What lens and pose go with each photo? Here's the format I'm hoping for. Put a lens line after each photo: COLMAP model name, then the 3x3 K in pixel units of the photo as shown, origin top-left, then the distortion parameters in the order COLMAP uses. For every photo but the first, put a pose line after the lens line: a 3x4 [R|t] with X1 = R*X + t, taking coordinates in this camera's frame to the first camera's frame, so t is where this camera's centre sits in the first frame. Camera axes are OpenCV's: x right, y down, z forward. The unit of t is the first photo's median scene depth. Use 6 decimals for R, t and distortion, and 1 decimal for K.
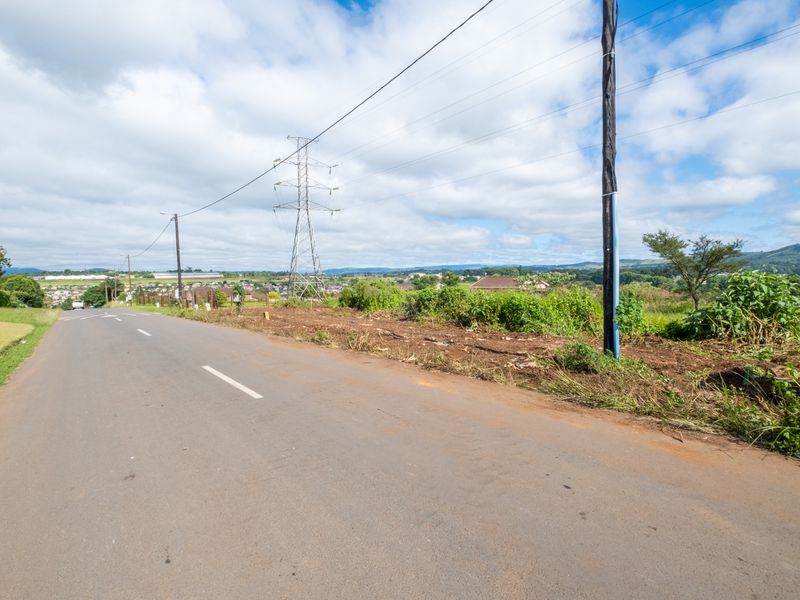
lens RADIAL K [[390.3, 0, 392.3], [0, 390.3, 294.1], [0, 0, 1]] dist [-0.003441, 0.000179]
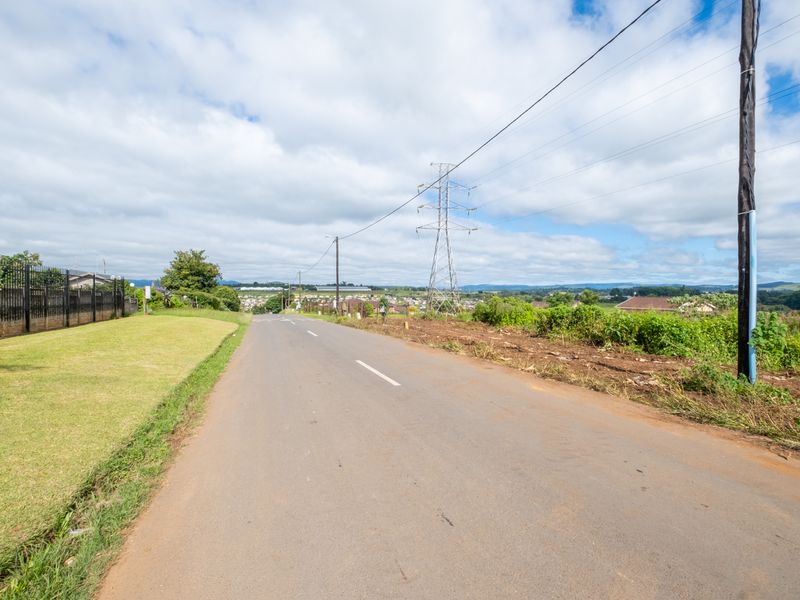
lens RADIAL K [[390.3, 0, 392.6], [0, 390.3, 297.5], [0, 0, 1]] dist [-0.003441, 0.000179]
pose [[0.938669, 0.027441, -0.343725, 0.036960], [-0.038752, 0.998909, -0.026078, 0.007062], [0.342634, 0.037798, 0.938708, -0.107445]]
